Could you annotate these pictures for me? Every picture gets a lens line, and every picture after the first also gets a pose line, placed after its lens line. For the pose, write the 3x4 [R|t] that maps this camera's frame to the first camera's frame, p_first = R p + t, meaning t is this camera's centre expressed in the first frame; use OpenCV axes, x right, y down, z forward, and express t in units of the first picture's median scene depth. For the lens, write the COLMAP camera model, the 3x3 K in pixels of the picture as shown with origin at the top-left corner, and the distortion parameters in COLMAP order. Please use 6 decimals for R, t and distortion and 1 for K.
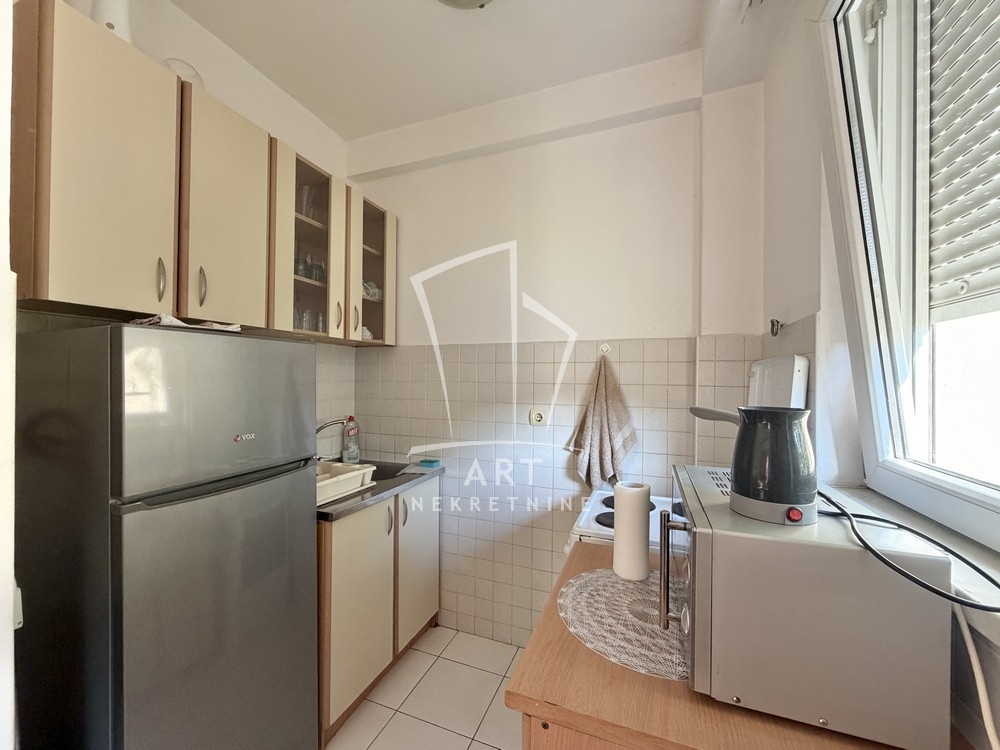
lens RADIAL K [[394.9, 0, 500.0], [0, 394.9, 375.0], [0, 0, 1]] dist [0.001704, 0.000114]
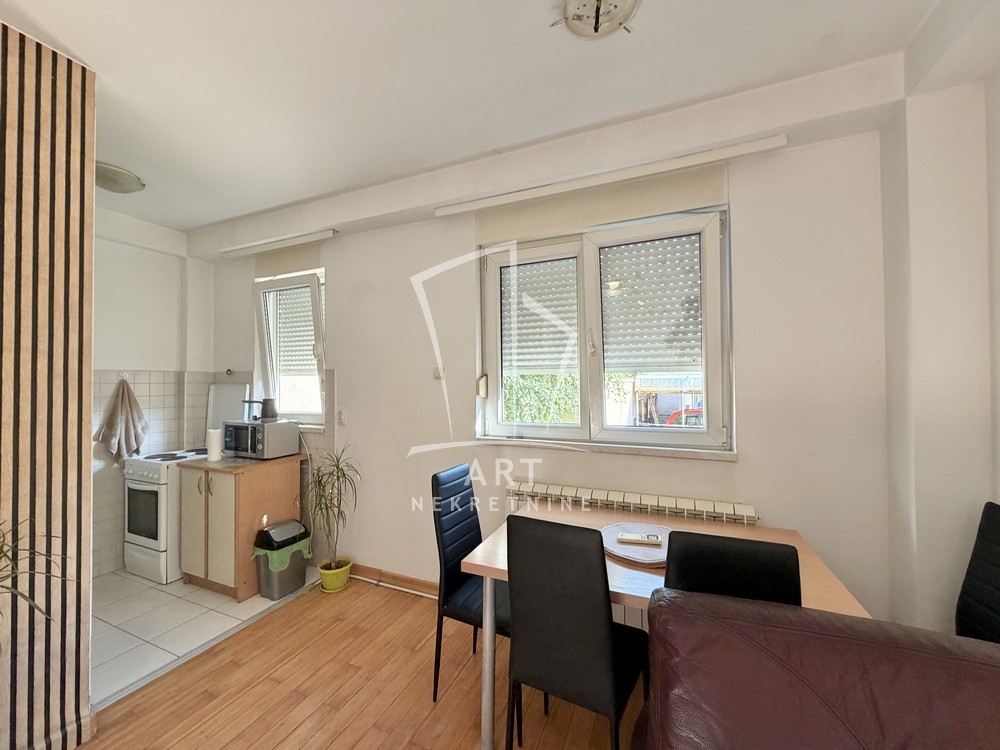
lens RADIAL K [[394.9, 0, 500.0], [0, 394.9, 375.0], [0, 0, 1]] dist [0.001704, 0.000114]
pose [[0.034713, 0.011902, 0.999326, -1.424115], [-0.000818, 0.999929, -0.011881, -0.051993], [-0.999397, -0.000405, 0.034720, -0.683647]]
